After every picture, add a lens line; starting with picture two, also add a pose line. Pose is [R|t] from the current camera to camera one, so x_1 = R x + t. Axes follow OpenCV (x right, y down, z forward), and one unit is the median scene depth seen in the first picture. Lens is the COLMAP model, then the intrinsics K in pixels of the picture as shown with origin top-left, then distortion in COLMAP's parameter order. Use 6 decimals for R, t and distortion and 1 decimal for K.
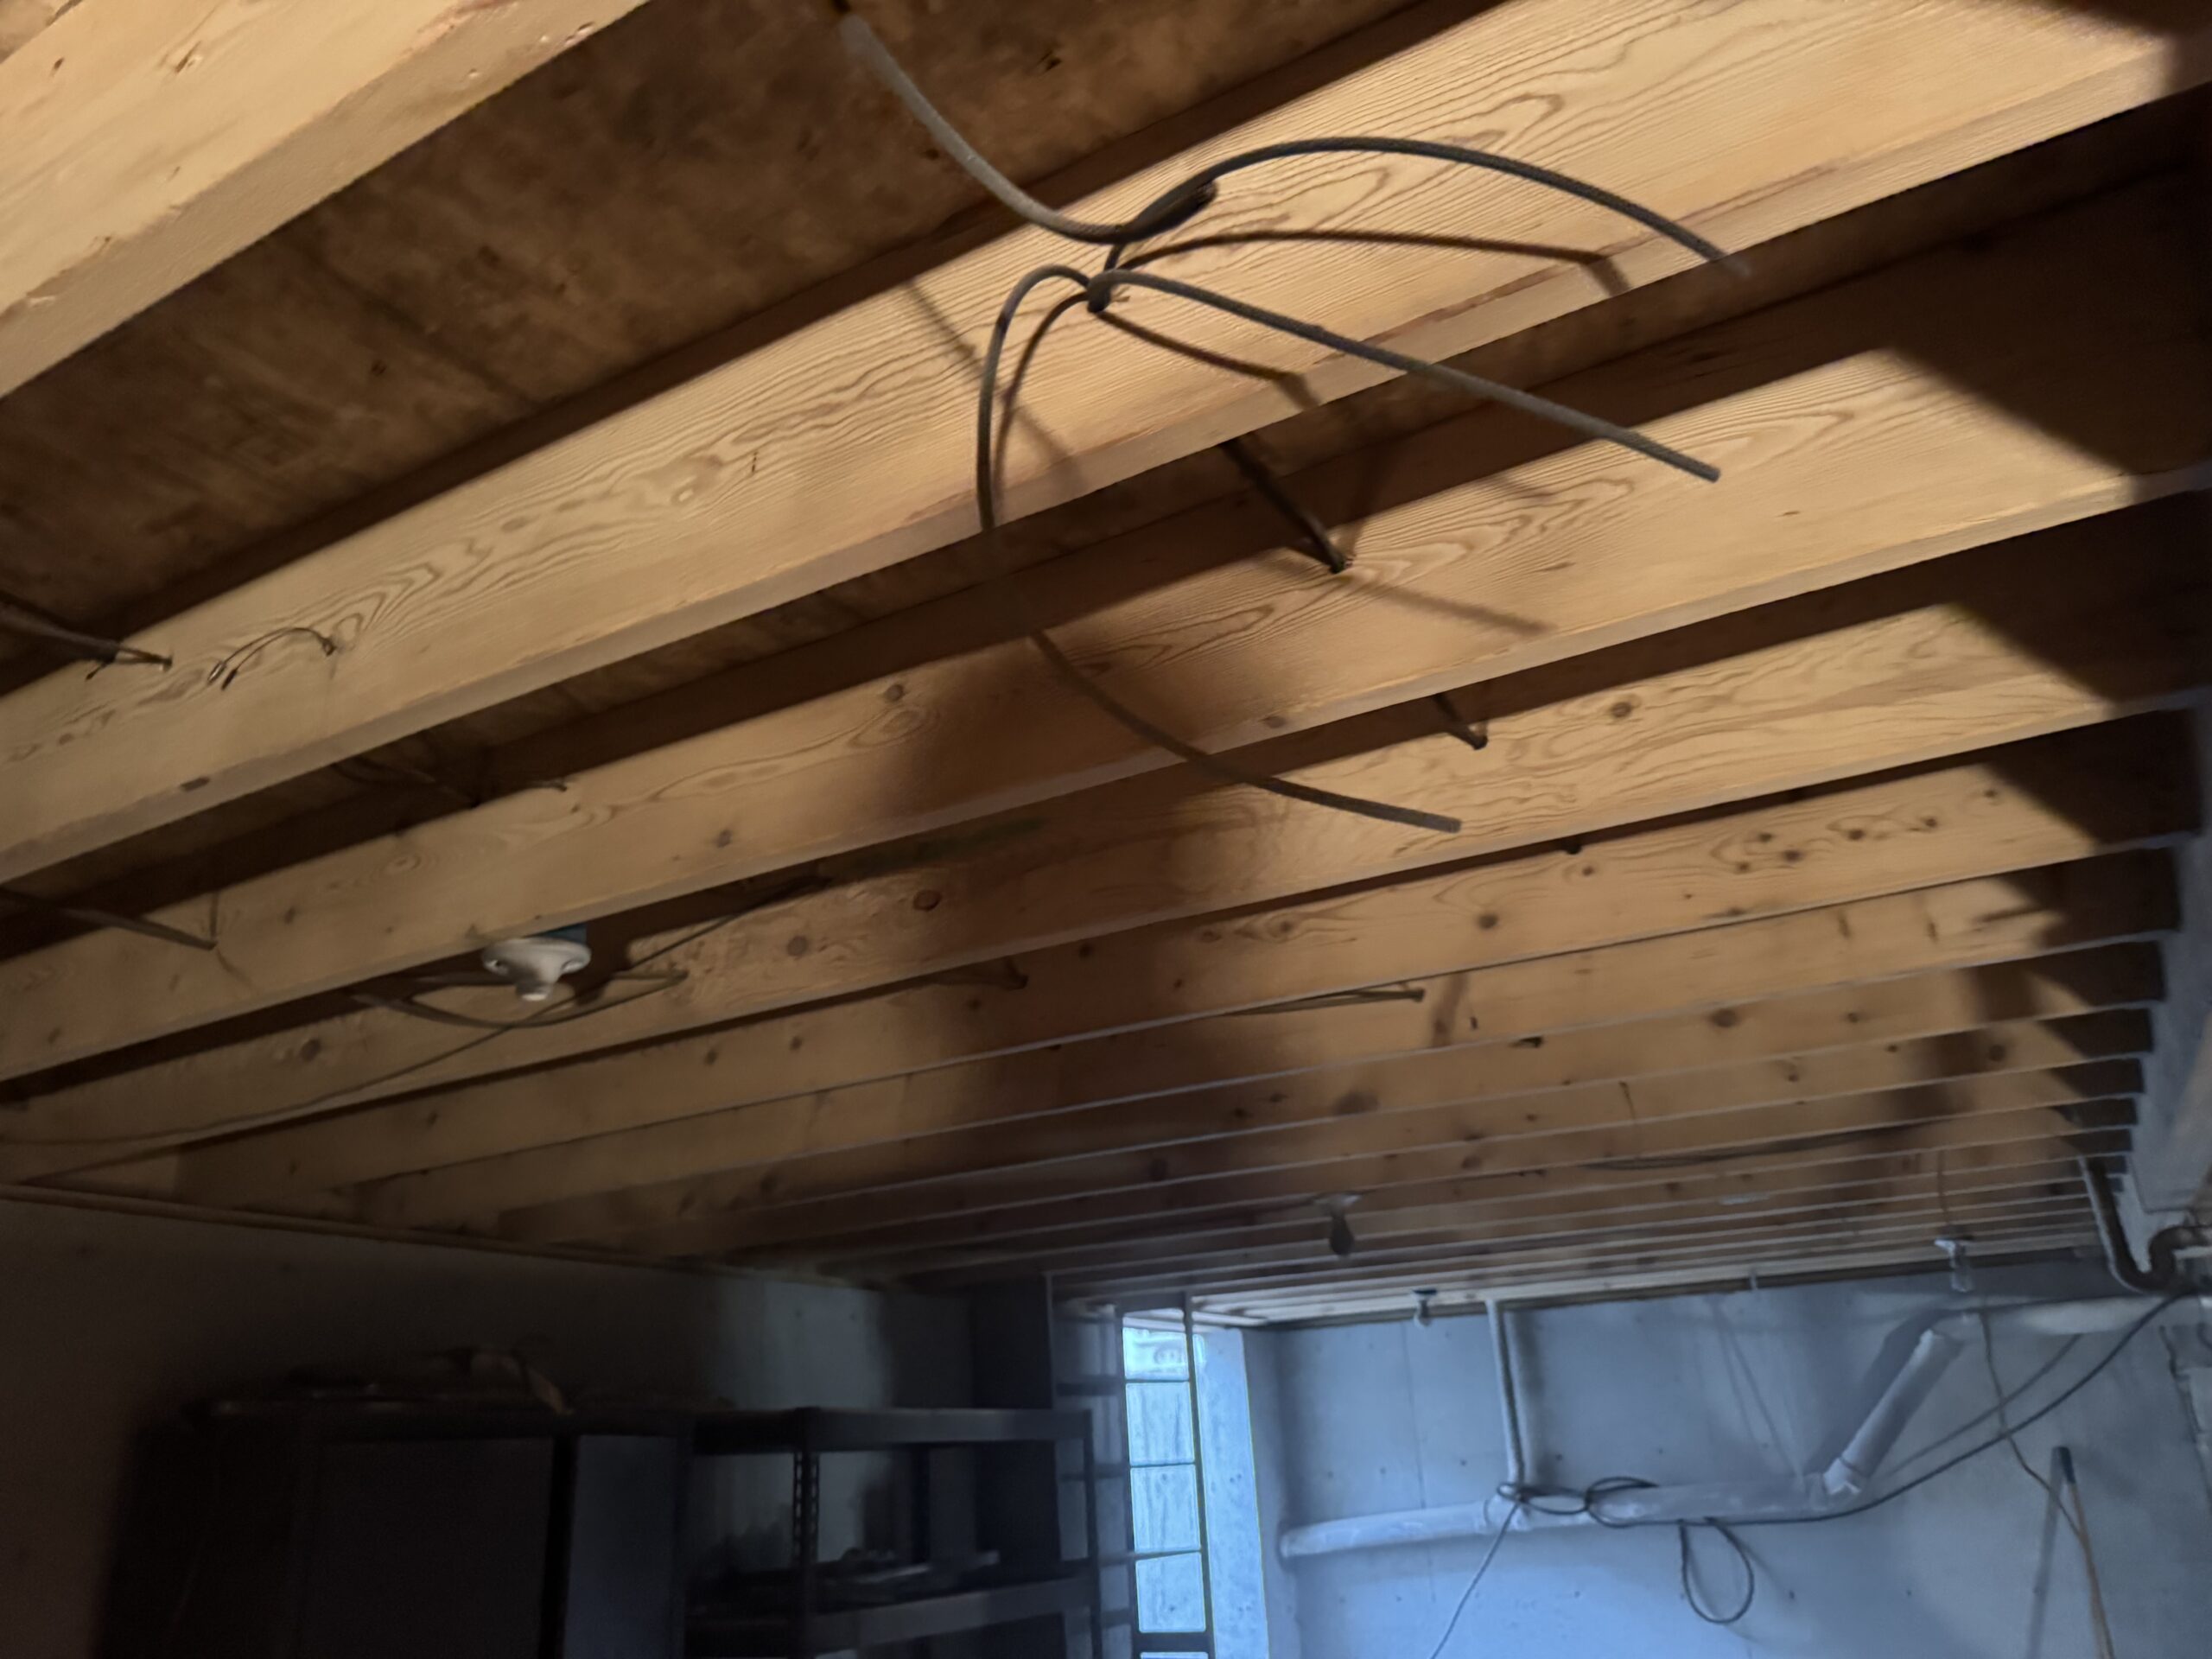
lens RADIAL K [[1569.2, 0, 1106.0], [0, 1569.2, 829.5], [0, 0, 1]] dist [-0.000745, -0.002079]
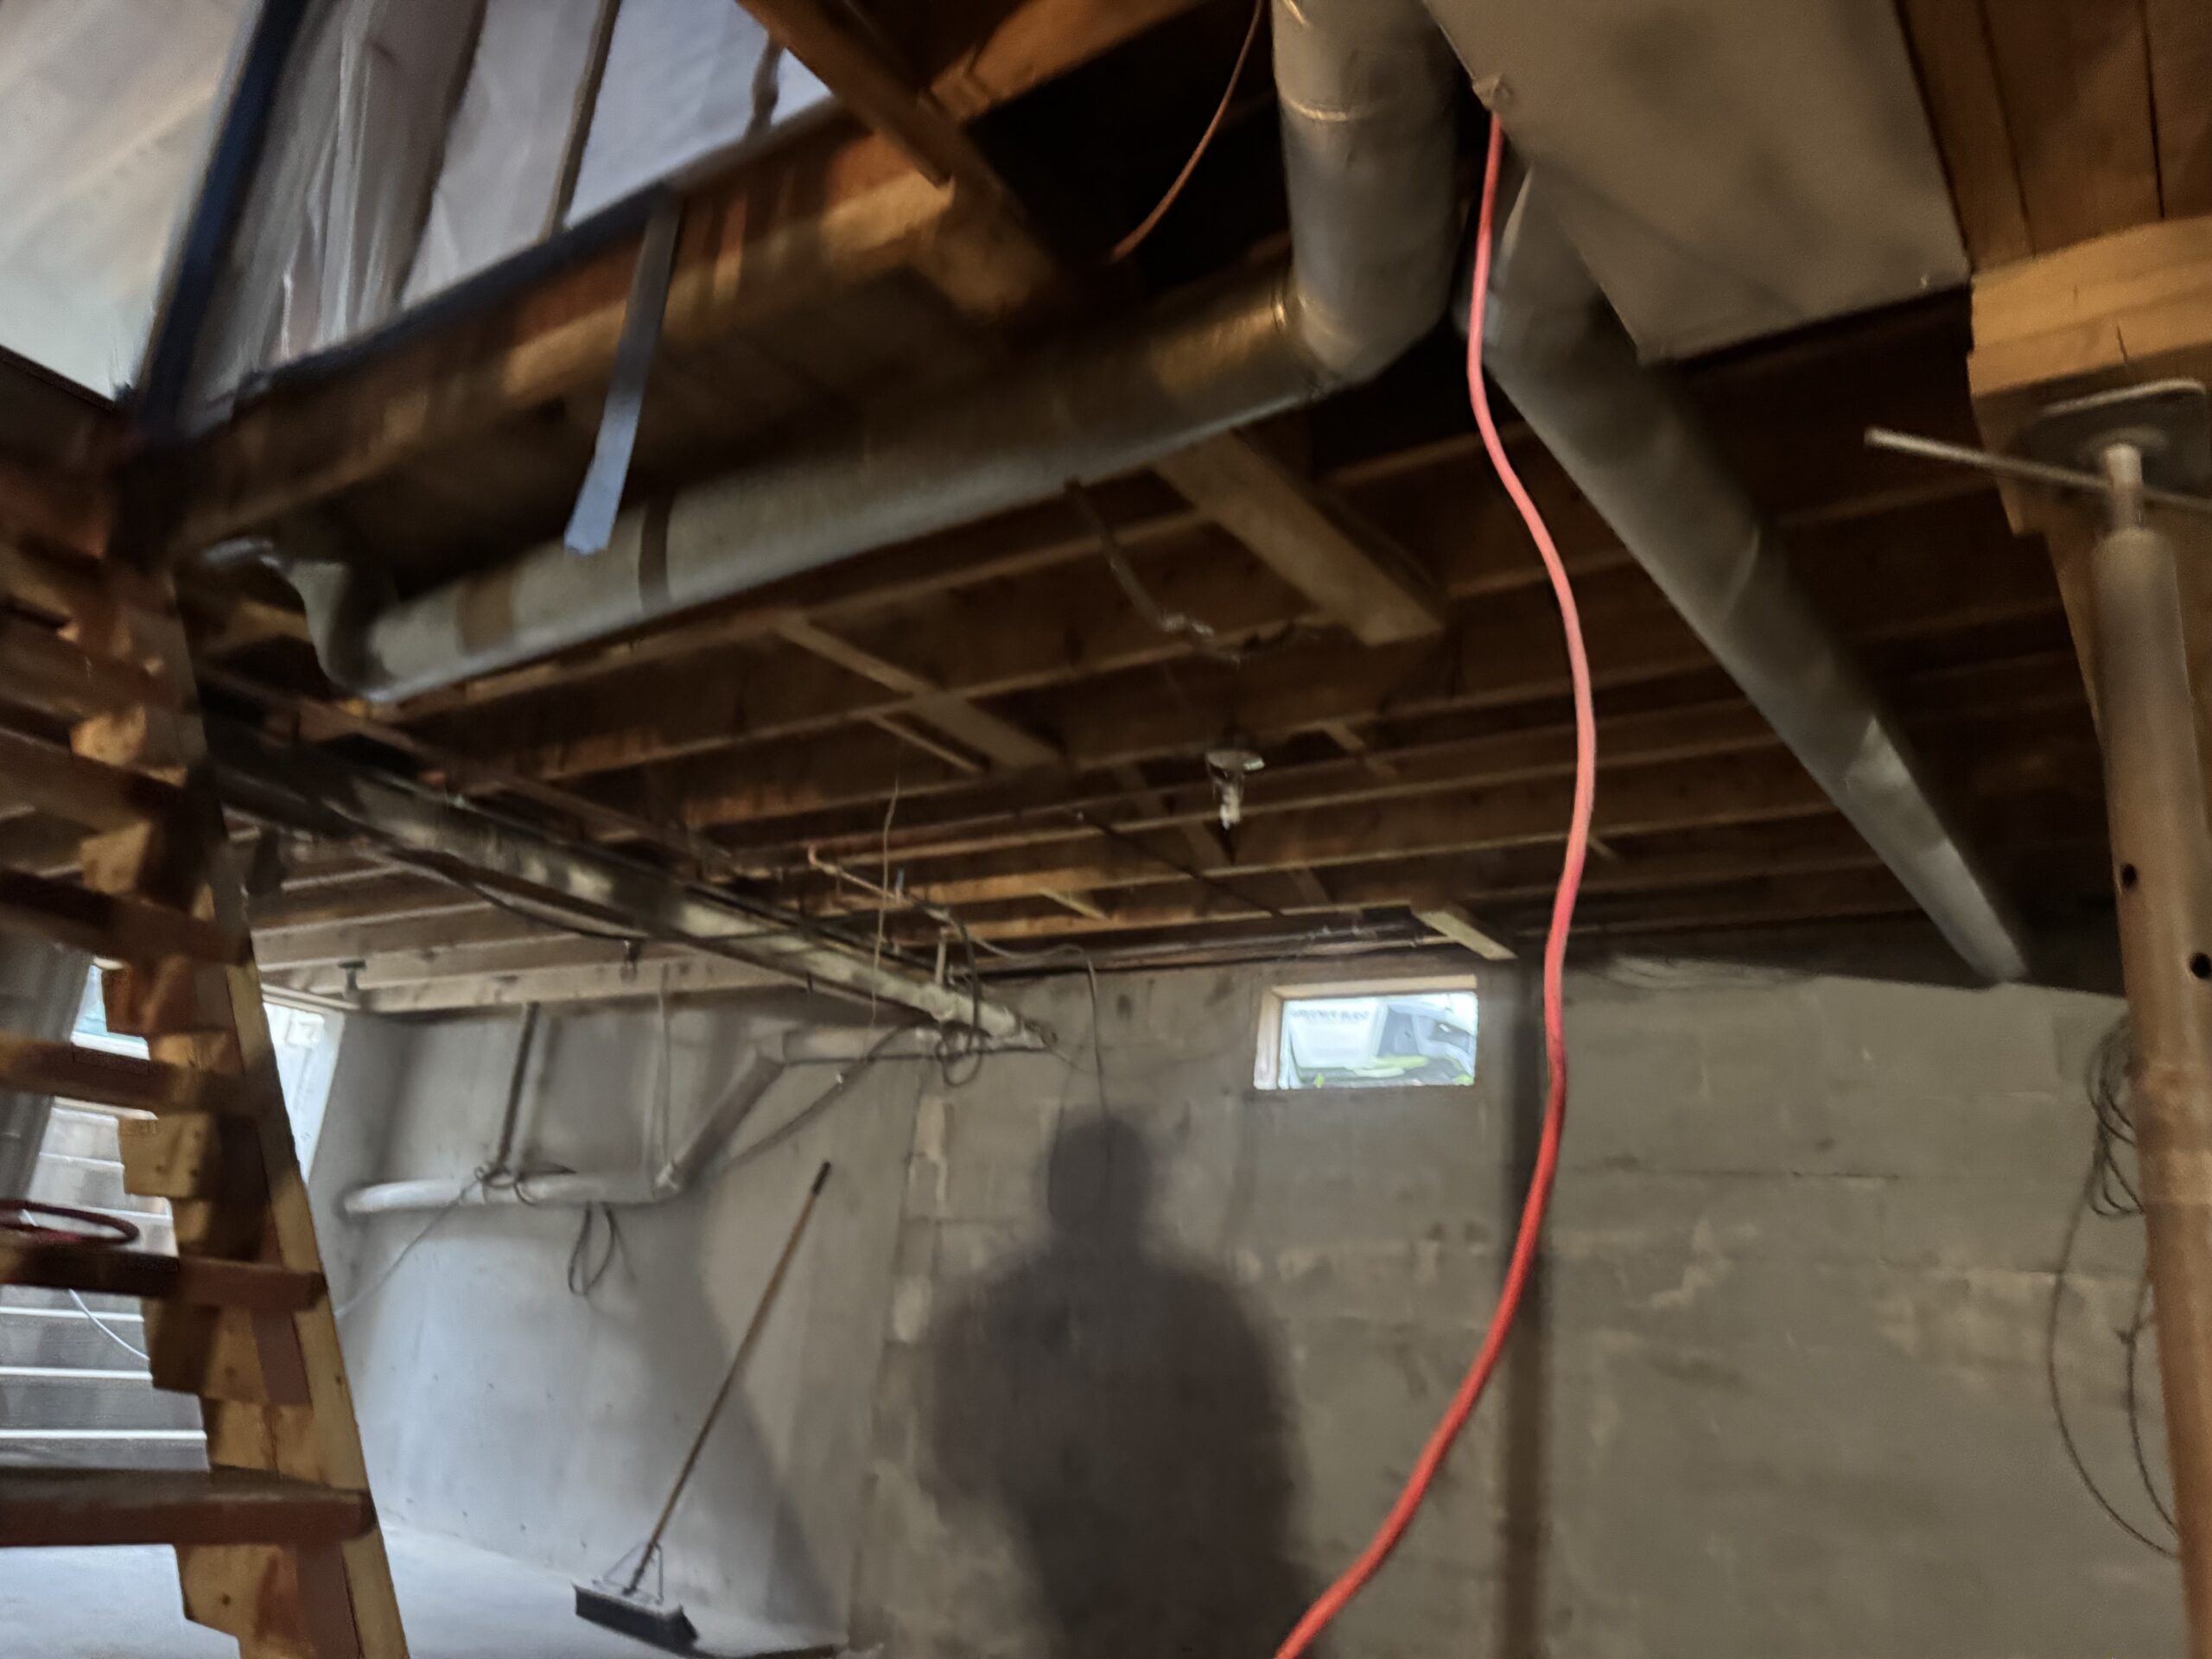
lens RADIAL K [[1569.2, 0, 1106.0], [0, 1569.2, 829.5], [0, 0, 1]] dist [-0.000745, -0.002079]
pose [[0.980878, 0.089954, -0.172587, 0.875610], [-0.078455, 0.994290, 0.072339, 0.073680], [0.178109, -0.057416, 0.982334, 0.011383]]
